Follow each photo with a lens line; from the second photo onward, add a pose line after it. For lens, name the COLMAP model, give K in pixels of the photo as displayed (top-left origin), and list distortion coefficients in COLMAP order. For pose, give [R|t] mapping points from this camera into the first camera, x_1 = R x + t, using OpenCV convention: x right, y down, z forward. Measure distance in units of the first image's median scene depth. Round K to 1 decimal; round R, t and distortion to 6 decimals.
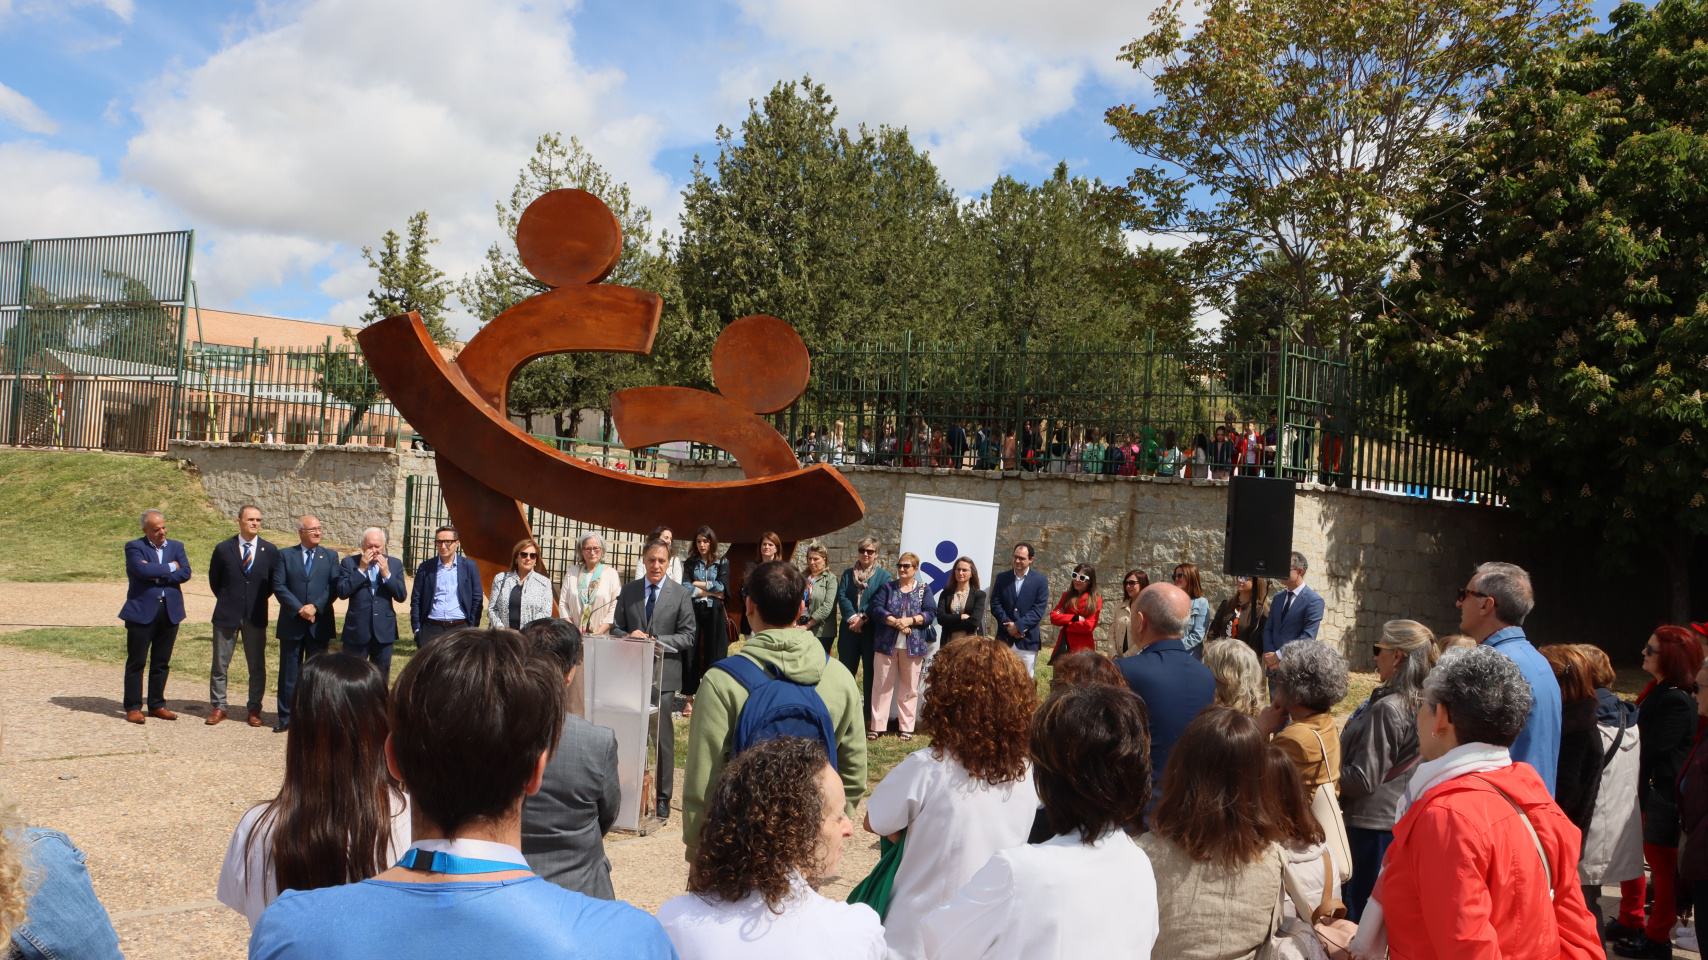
lens RADIAL K [[1333.5, 0, 843.2], [0, 1333.5, 486.7], [0, 0, 1]] dist [-0.122028, 0.096751]
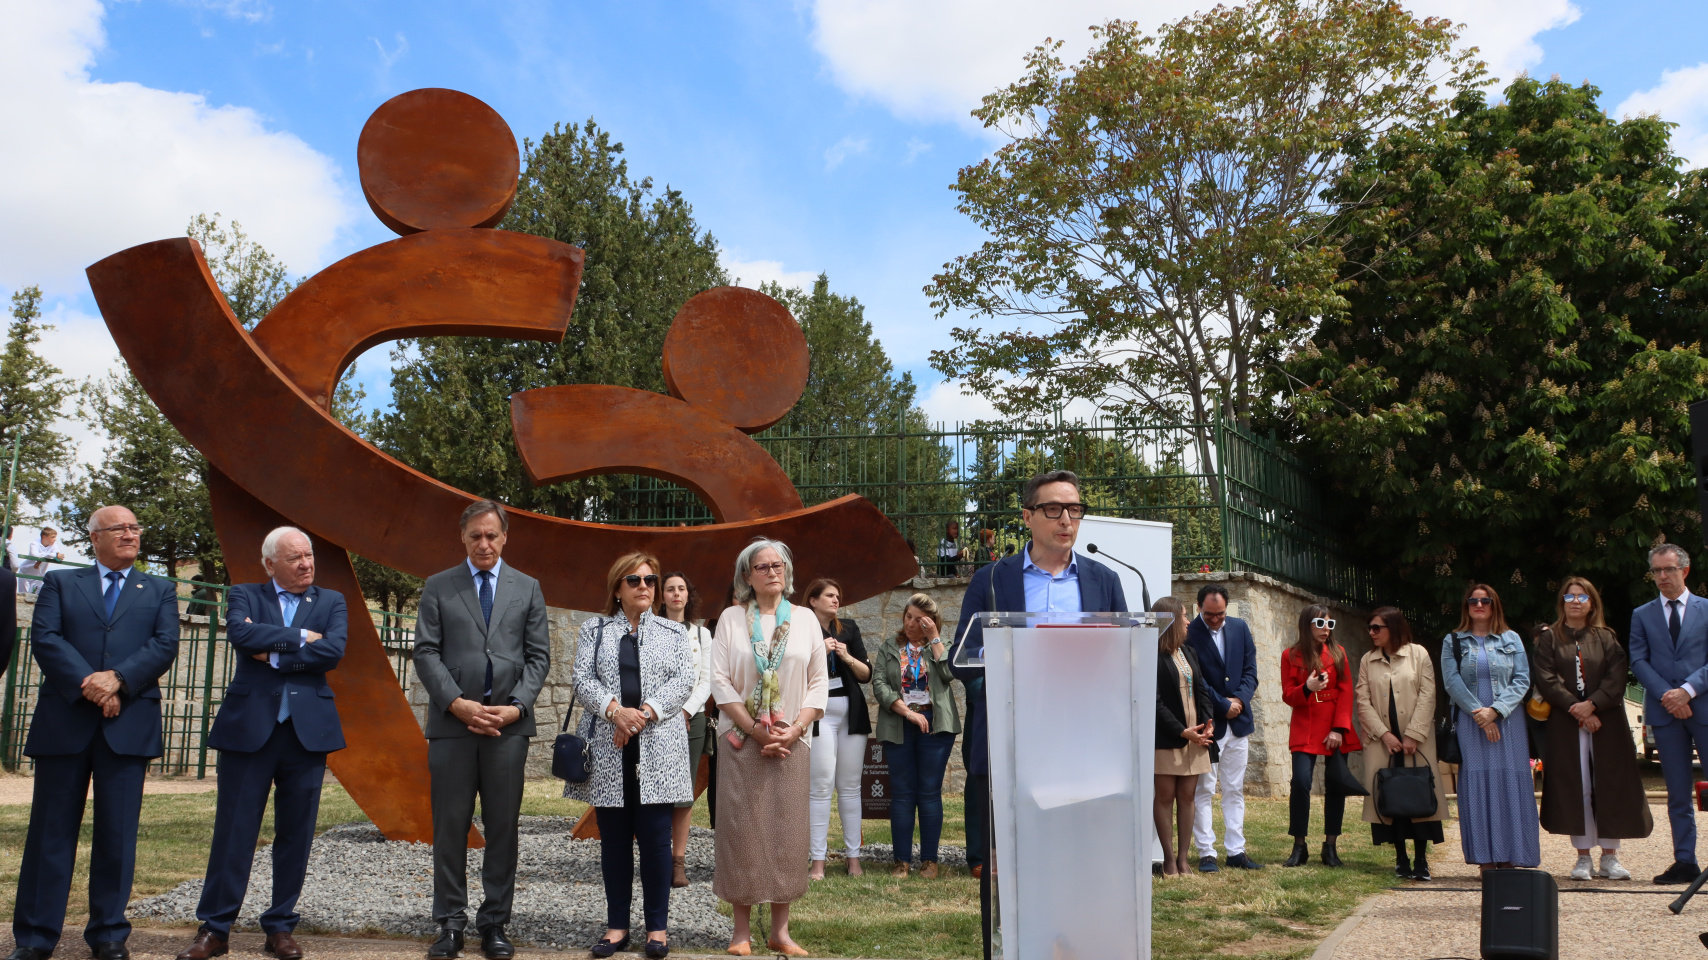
lens RADIAL K [[1340.6, 0, 847.4], [0, 1340.6, 492.3], [0, 0, 1]] dist [-0.141859, 0.124672]
pose [[0.948375, 0.003785, 0.317127, -0.135627], [0.046768, 0.987328, -0.151645, 0.049211], [-0.313683, 0.158648, 0.936181, 0.216791]]
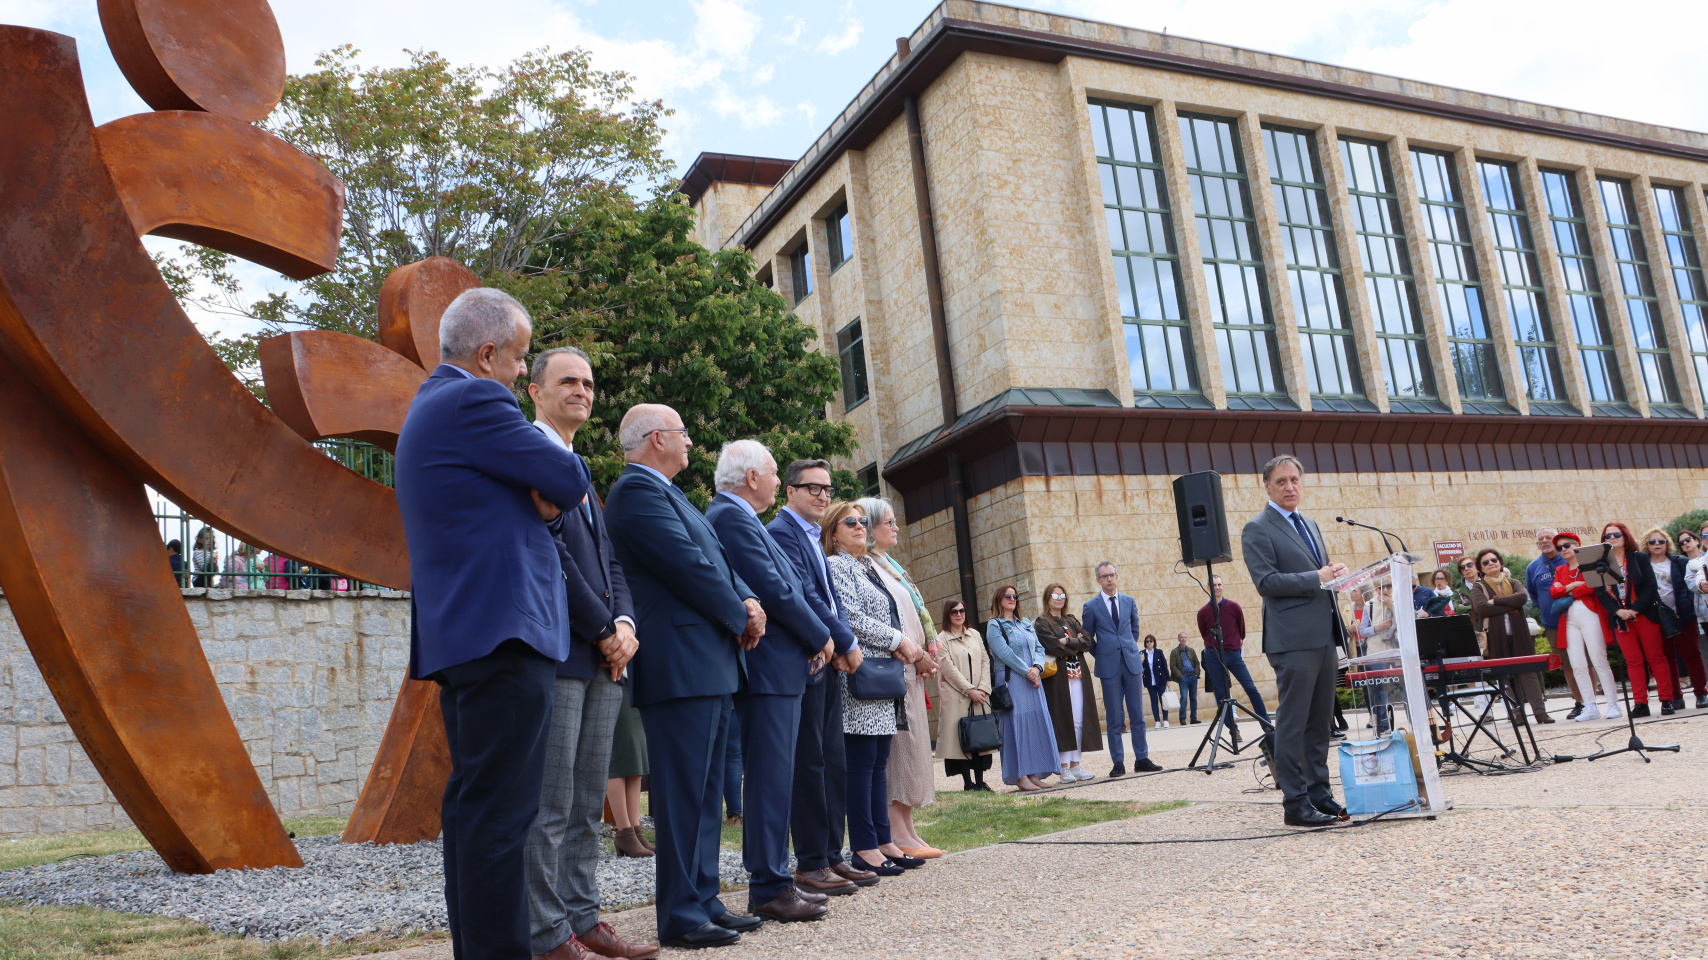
lens RADIAL K [[1340.6, 0, 847.4], [0, 1340.6, 492.3], [0, 0, 1]] dist [-0.141859, 0.124672]
pose [[0.329220, 0.085677, 0.940358, -0.361733], [0.098356, 0.987346, -0.124392, 0.050772], [-0.939117, 0.133443, 0.316627, 0.378924]]
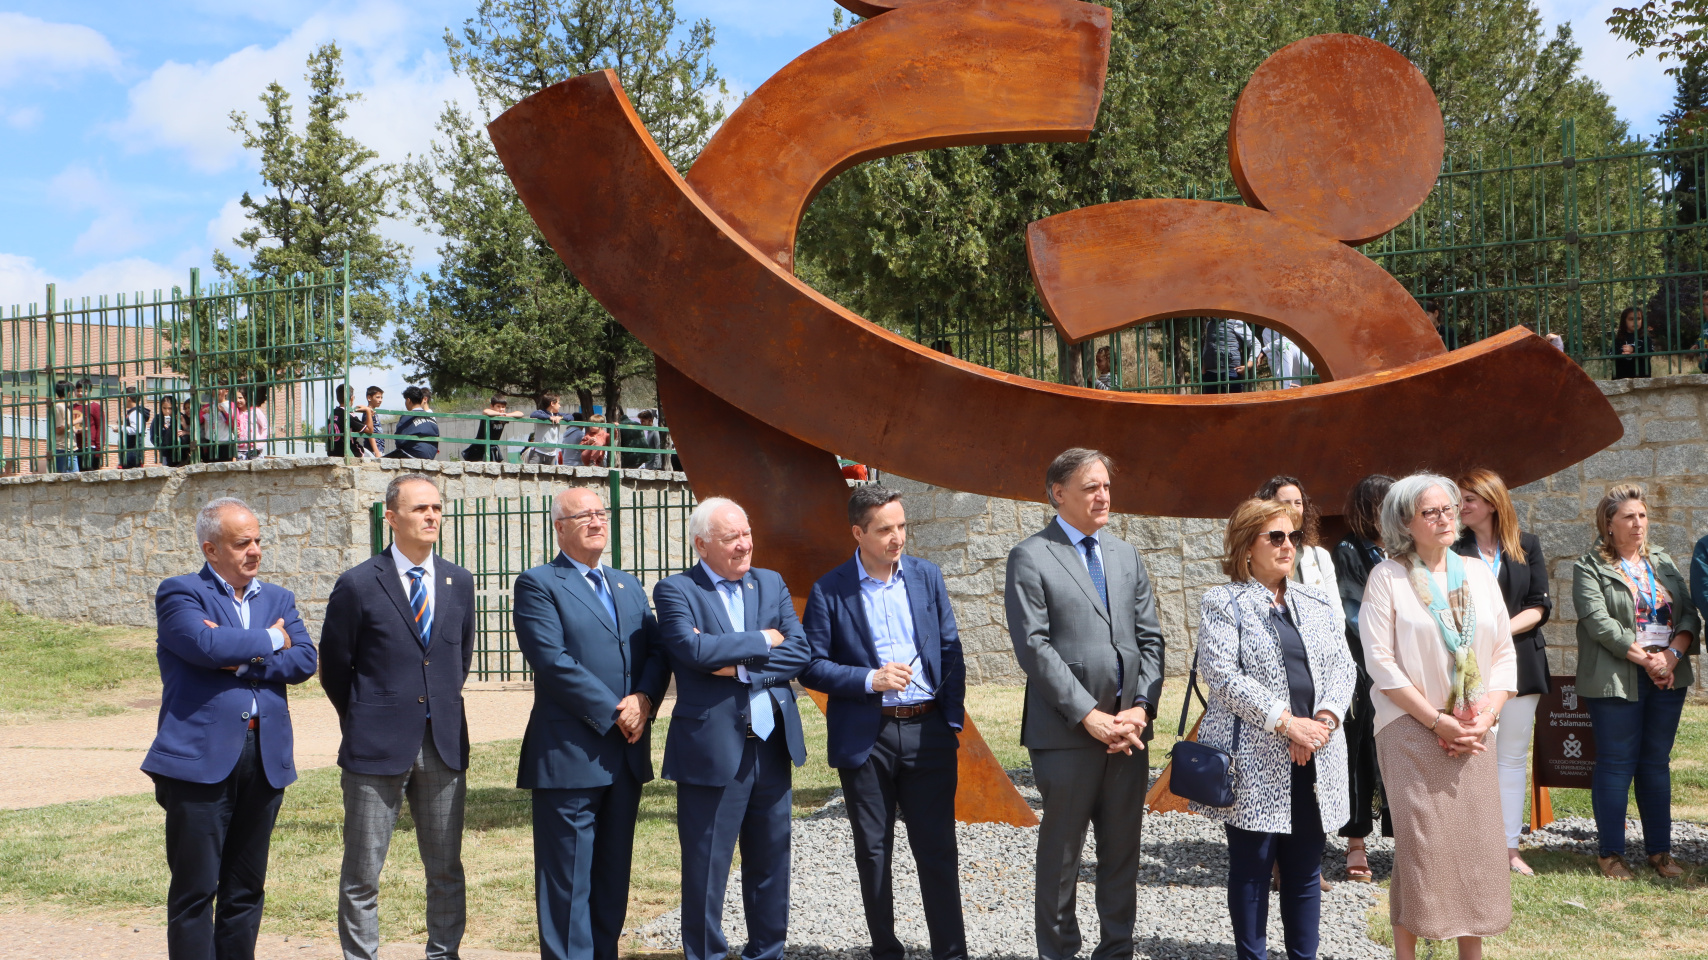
lens RADIAL K [[1971.7, 0, 849.6], [0, 1971.7, 505.5], [0, 0, 1]] dist [-0.023567, 0.200588]
pose [[0.996440, -0.082340, 0.018070, -0.156812], [0.082554, 0.996520, -0.011476, 0.019718], [-0.017062, 0.012927, 0.999771, 0.182186]]
